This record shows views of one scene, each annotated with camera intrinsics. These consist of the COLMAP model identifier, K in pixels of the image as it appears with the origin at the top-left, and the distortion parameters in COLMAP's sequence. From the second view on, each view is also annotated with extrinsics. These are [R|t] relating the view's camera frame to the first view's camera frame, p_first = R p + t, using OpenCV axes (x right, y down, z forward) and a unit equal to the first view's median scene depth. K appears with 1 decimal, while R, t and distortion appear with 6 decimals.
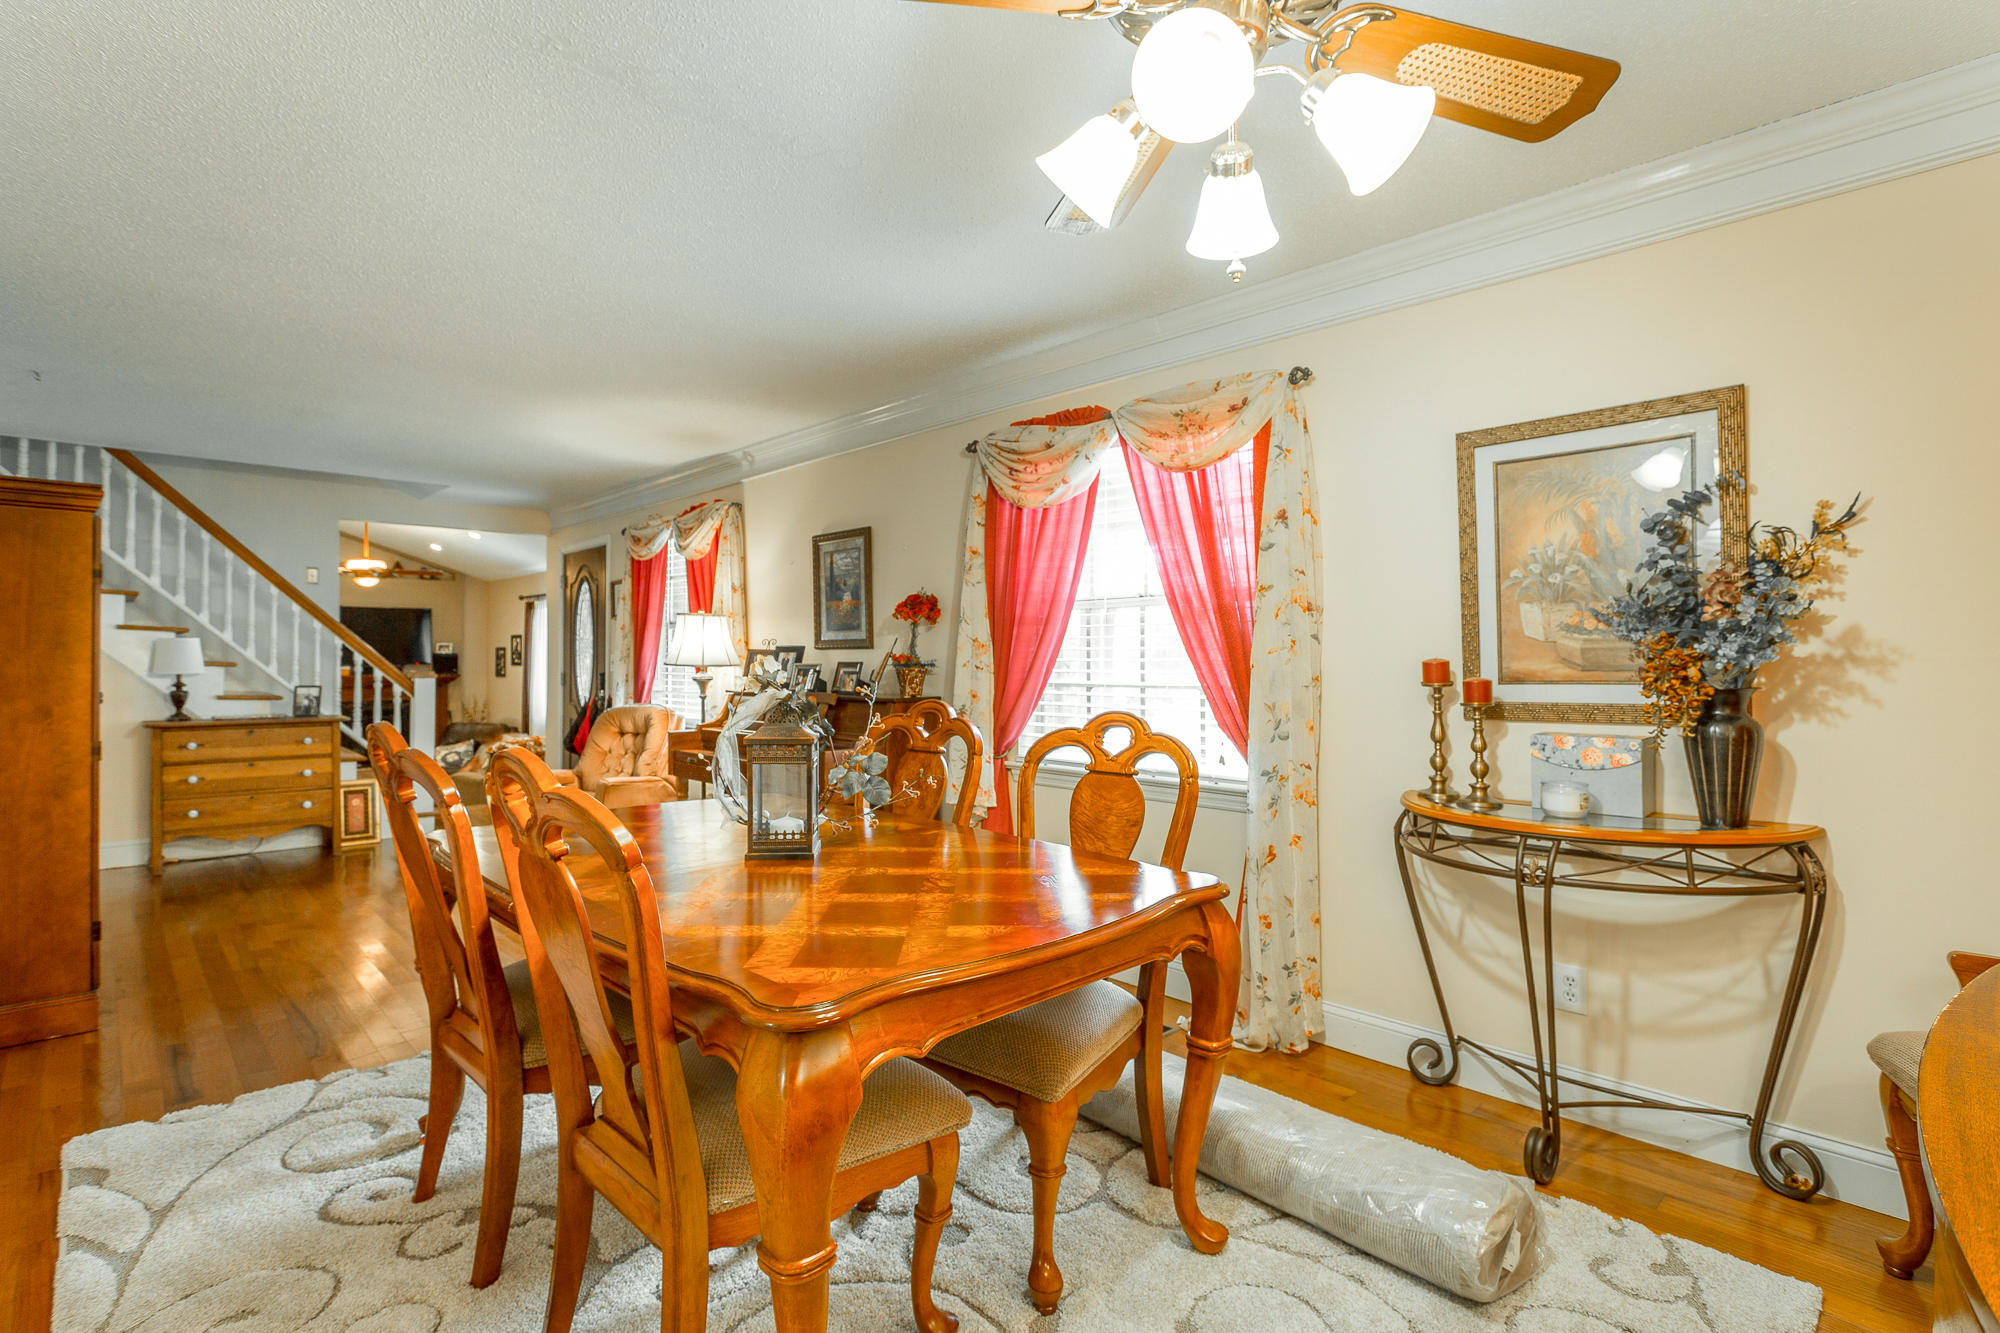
lens RADIAL K [[981.6, 0, 1001.6], [0, 981.6, 666.4], [0, 0, 1]] dist [-0.017168, 0.008280]
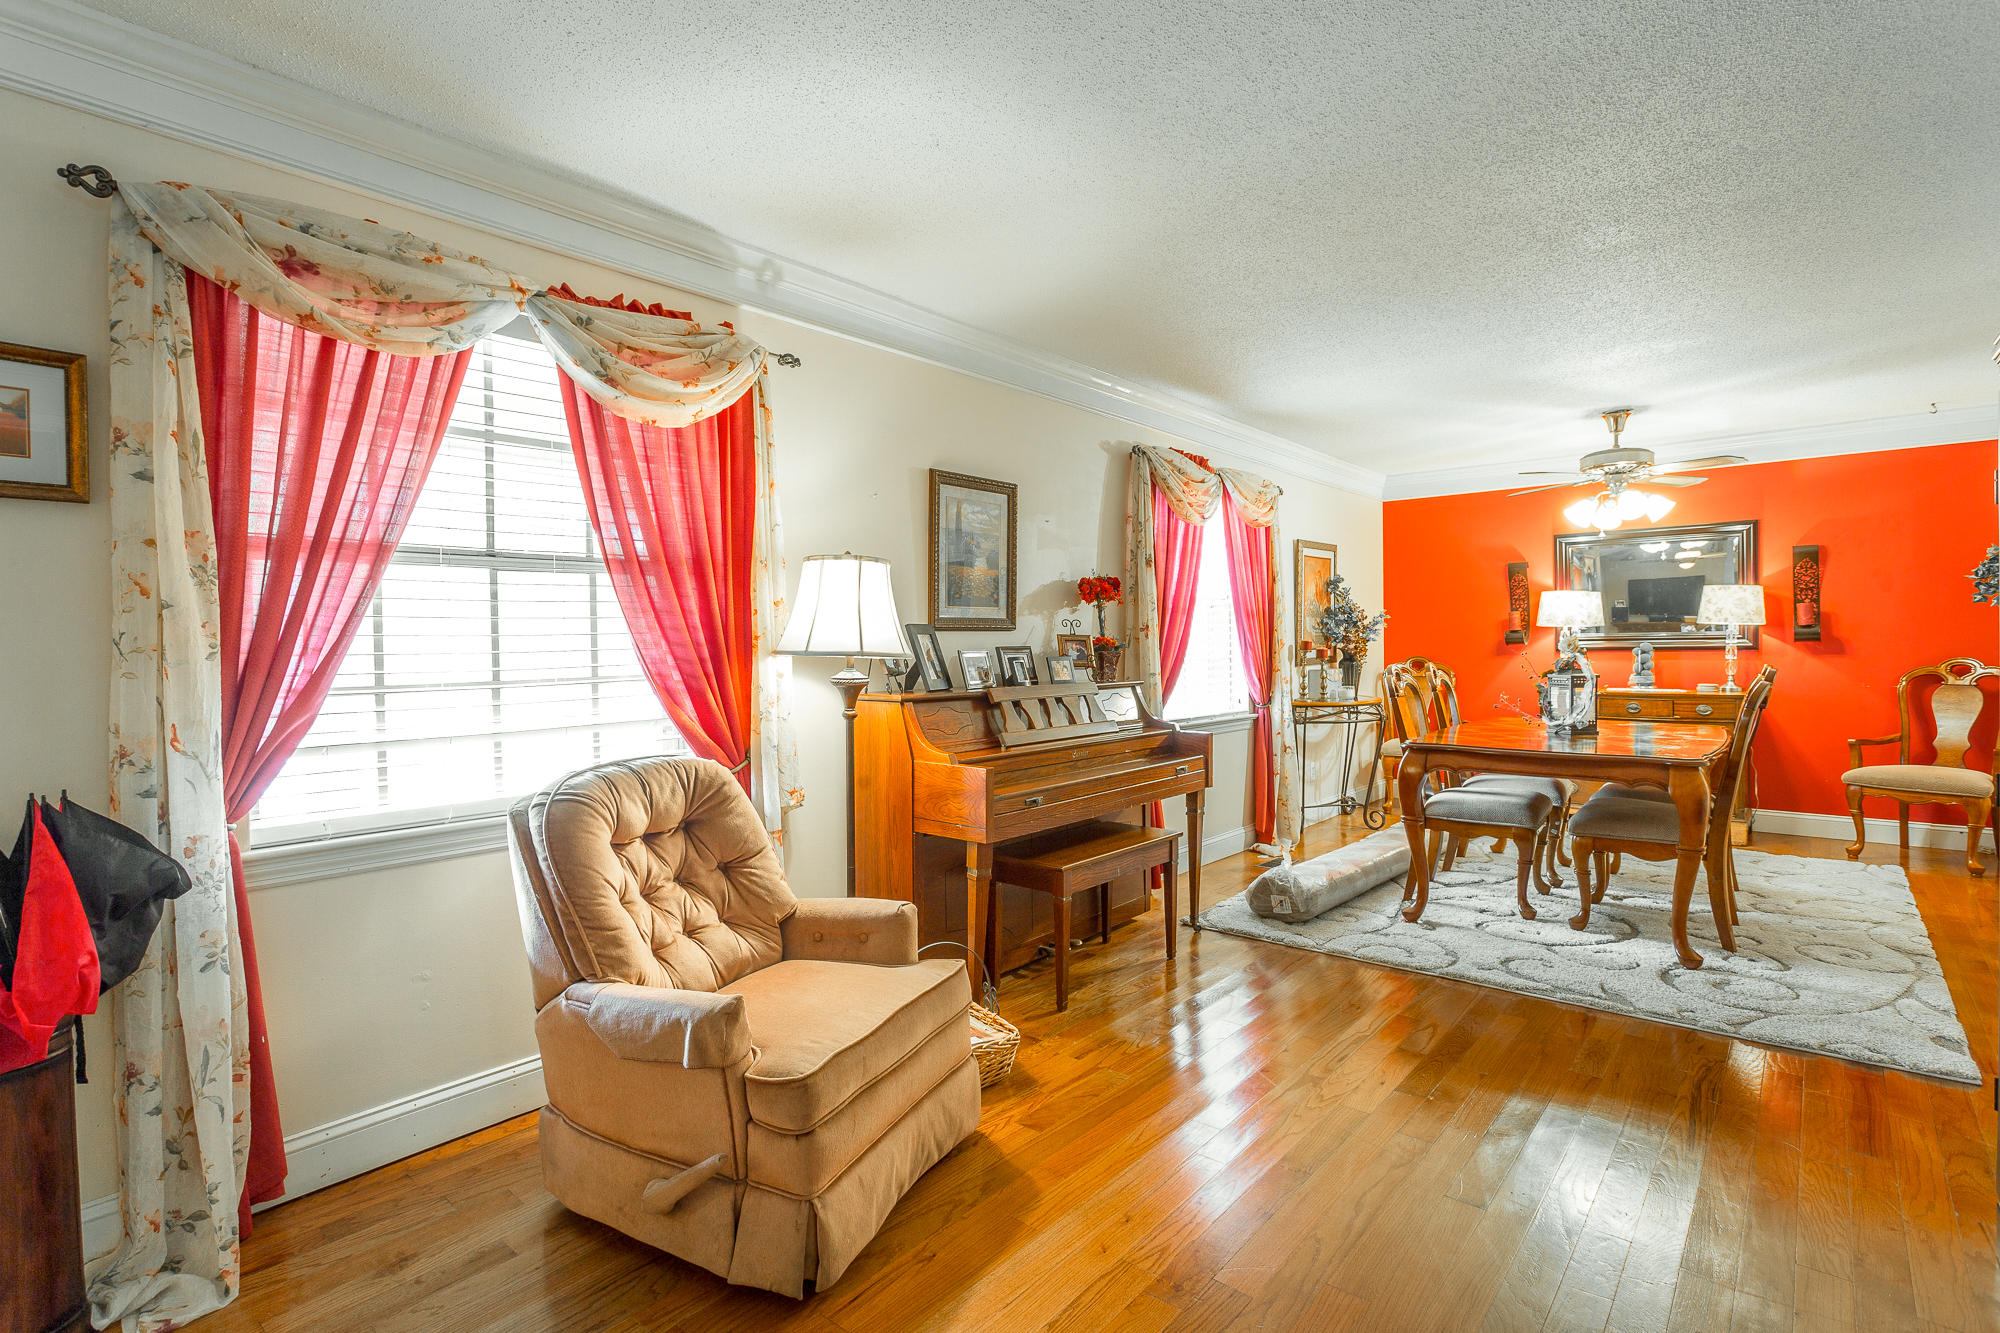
lens RADIAL K [[981.6, 0, 1002.2], [0, 981.6, 663.3], [0, 0, 1]] dist [-0.017168, 0.008280]
pose [[-0.116908, -0.021498, 0.992910, -0.942389], [0.015403, 0.999606, 0.023457, -0.010104], [-0.993023, 0.018037, -0.116531, 1.089376]]
